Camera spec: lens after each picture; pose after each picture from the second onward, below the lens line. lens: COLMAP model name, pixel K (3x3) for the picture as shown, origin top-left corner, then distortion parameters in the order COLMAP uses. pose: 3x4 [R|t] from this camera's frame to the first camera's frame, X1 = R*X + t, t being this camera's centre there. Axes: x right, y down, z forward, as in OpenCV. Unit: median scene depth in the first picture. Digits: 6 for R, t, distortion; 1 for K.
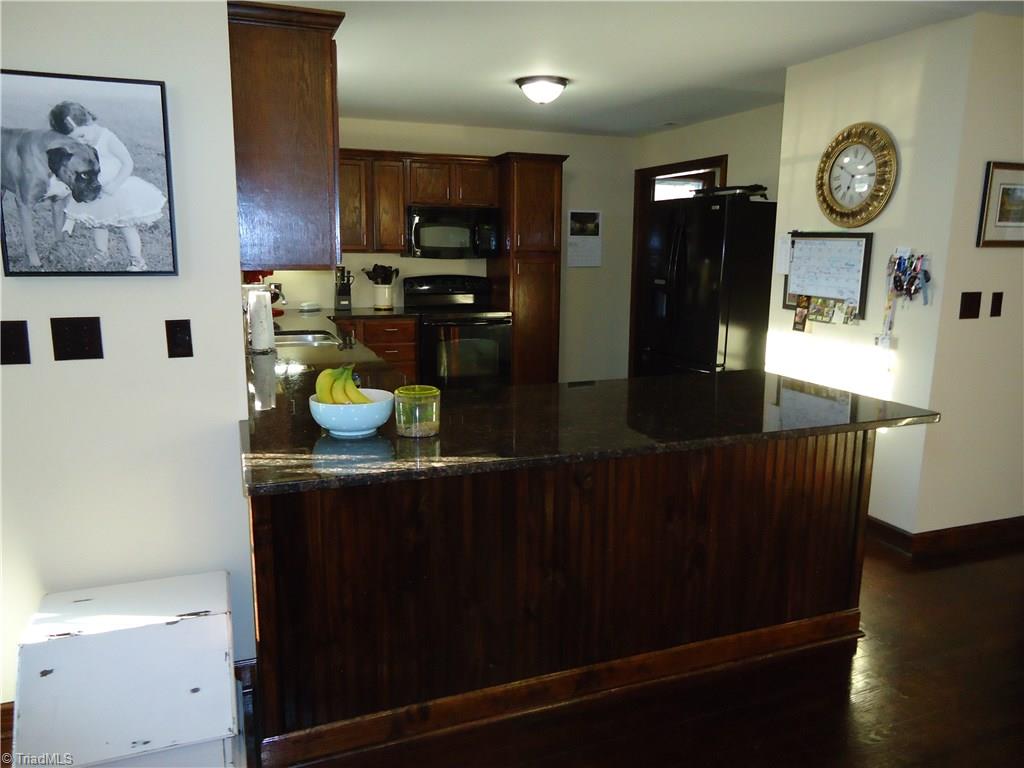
lens RADIAL K [[748.3, 0, 512.0], [0, 748.3, 384.0], [0, 0, 1]] dist [0.000896, 0.003753]
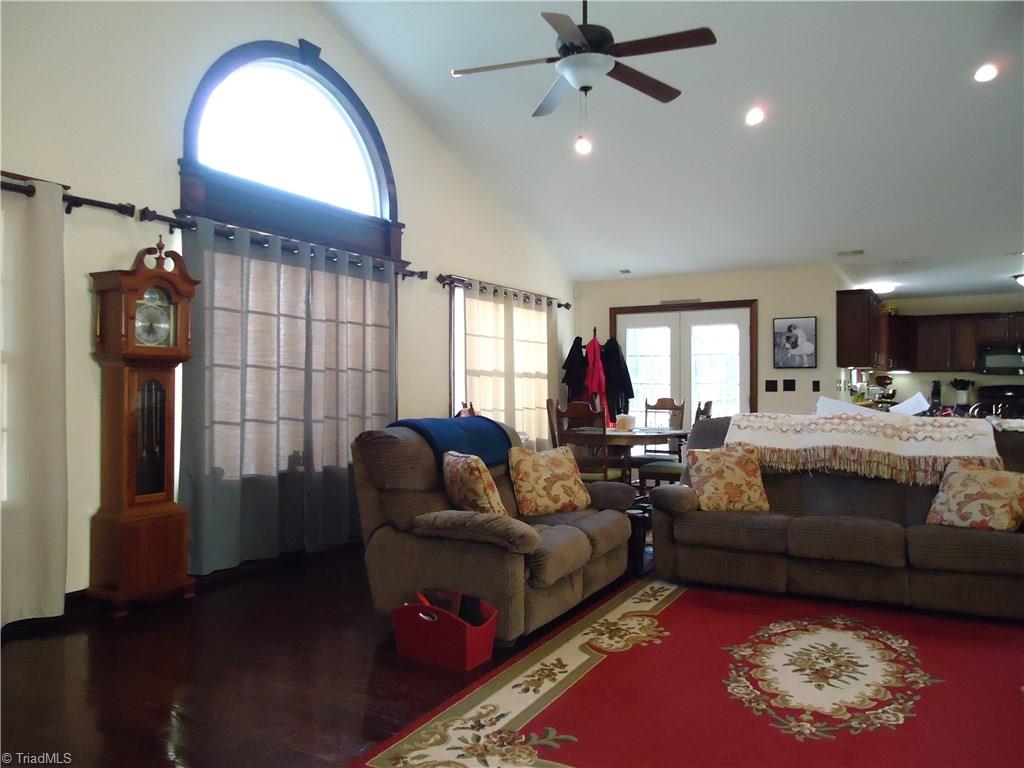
lens RADIAL K [[748.3, 0, 512.0], [0, 748.3, 384.0], [0, 0, 1]] dist [0.000896, 0.003753]
pose [[0.632665, -0.016373, -0.774252, 0.898105], [-0.134644, 0.982224, -0.130793, 0.381639], [0.762631, 0.186997, 0.619214, -1.480334]]
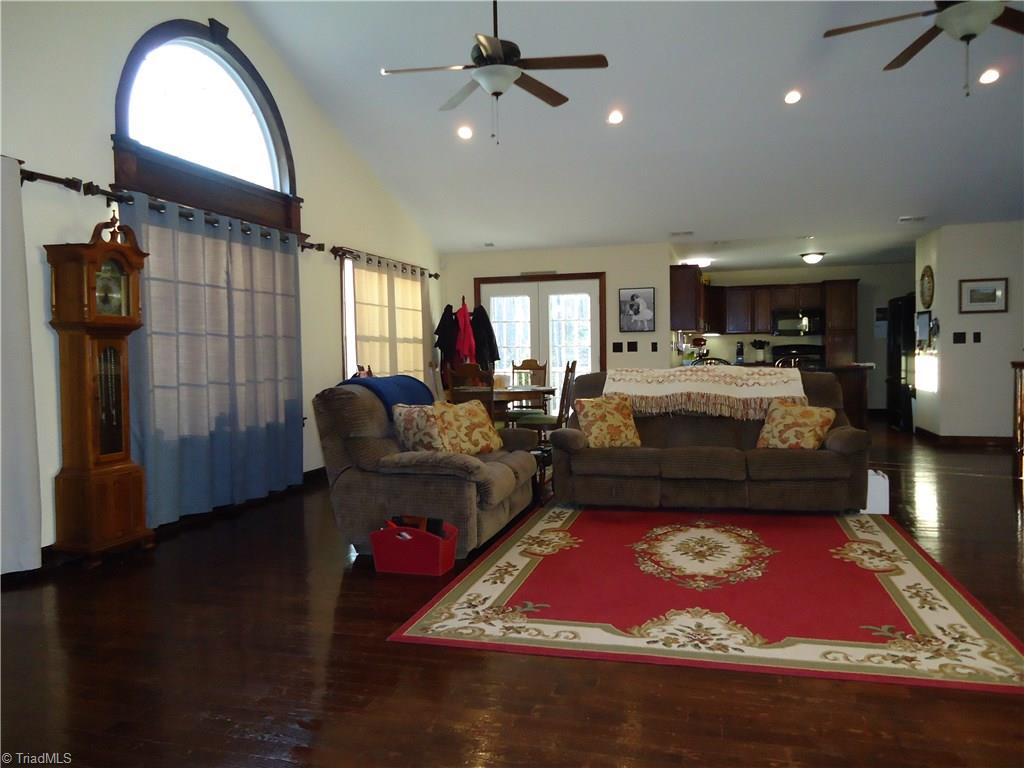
lens RADIAL K [[748.3, 0, 512.0], [0, 748.3, 384.0], [0, 0, 1]] dist [0.000896, 0.003753]
pose [[0.799091, 0.000013, -0.601209, 0.922394], [-0.085262, 0.989895, -0.113304, 0.444212], [0.595133, 0.141800, 0.791018, -1.768347]]
